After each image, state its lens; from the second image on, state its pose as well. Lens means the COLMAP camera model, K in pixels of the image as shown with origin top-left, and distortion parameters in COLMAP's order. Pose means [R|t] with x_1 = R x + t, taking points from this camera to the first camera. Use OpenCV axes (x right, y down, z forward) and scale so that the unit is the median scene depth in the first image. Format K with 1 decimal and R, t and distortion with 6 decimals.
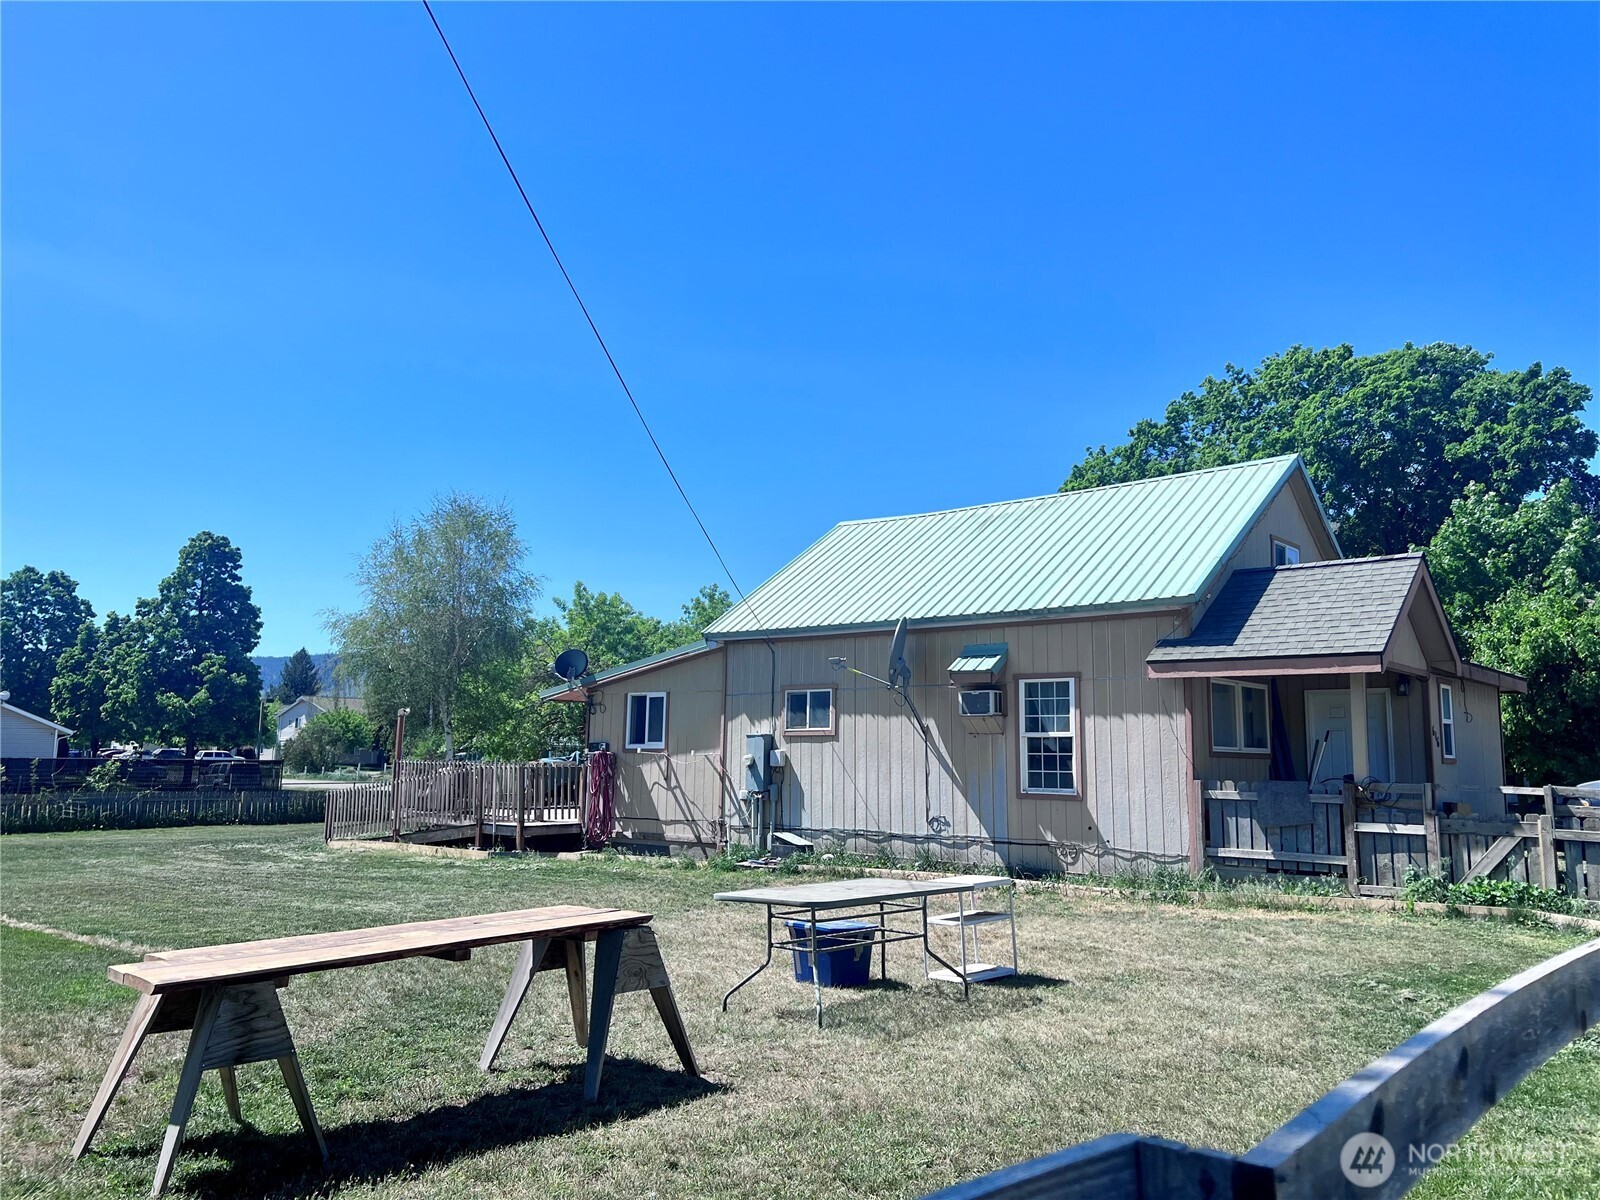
lens RADIAL K [[1188.5, 0, 809.3], [0, 1188.5, 607.5], [0, 0, 1]] dist [0.088609, -0.125027]
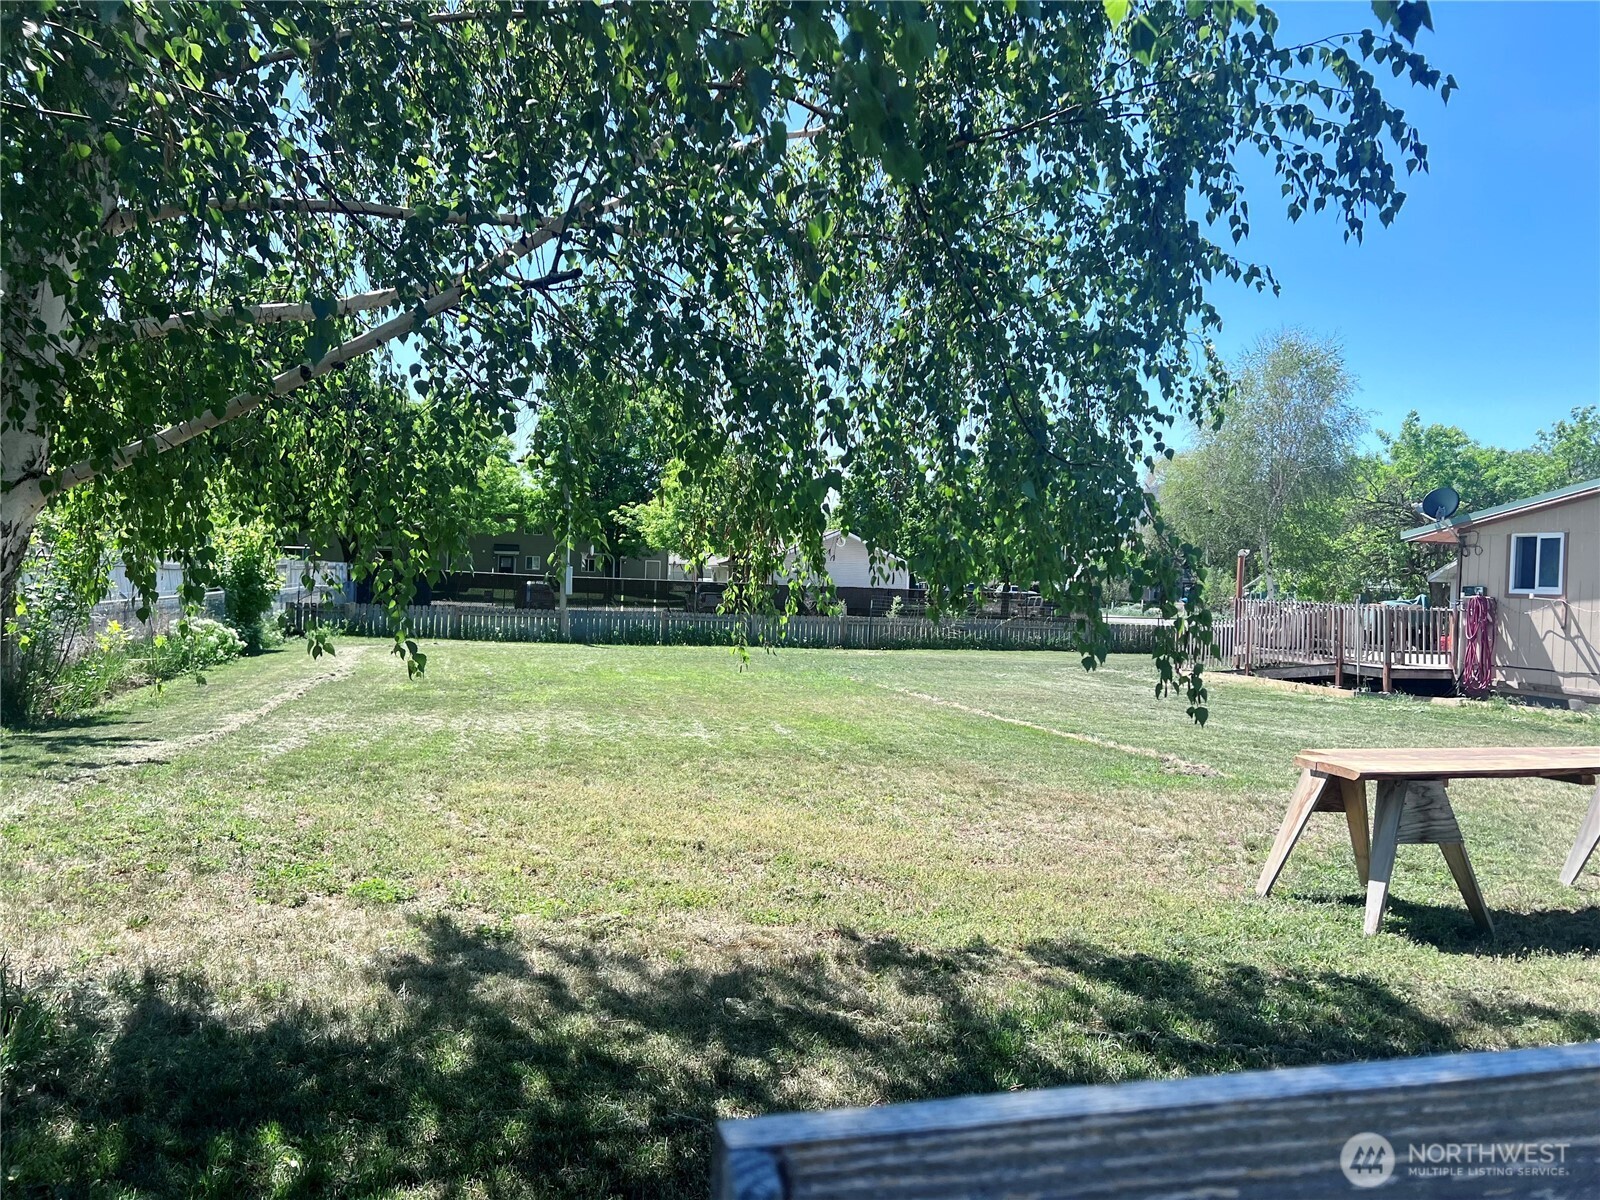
lens RADIAL K [[1188.5, 0, 809.3], [0, 1188.5, 607.5], [0, 0, 1]] dist [0.088609, -0.125027]
pose [[0.822250, 0.027617, -0.568456, -0.067468], [0.048730, 0.991738, 0.118667, -0.009011], [0.567037, -0.125274, 0.814110, -0.076320]]
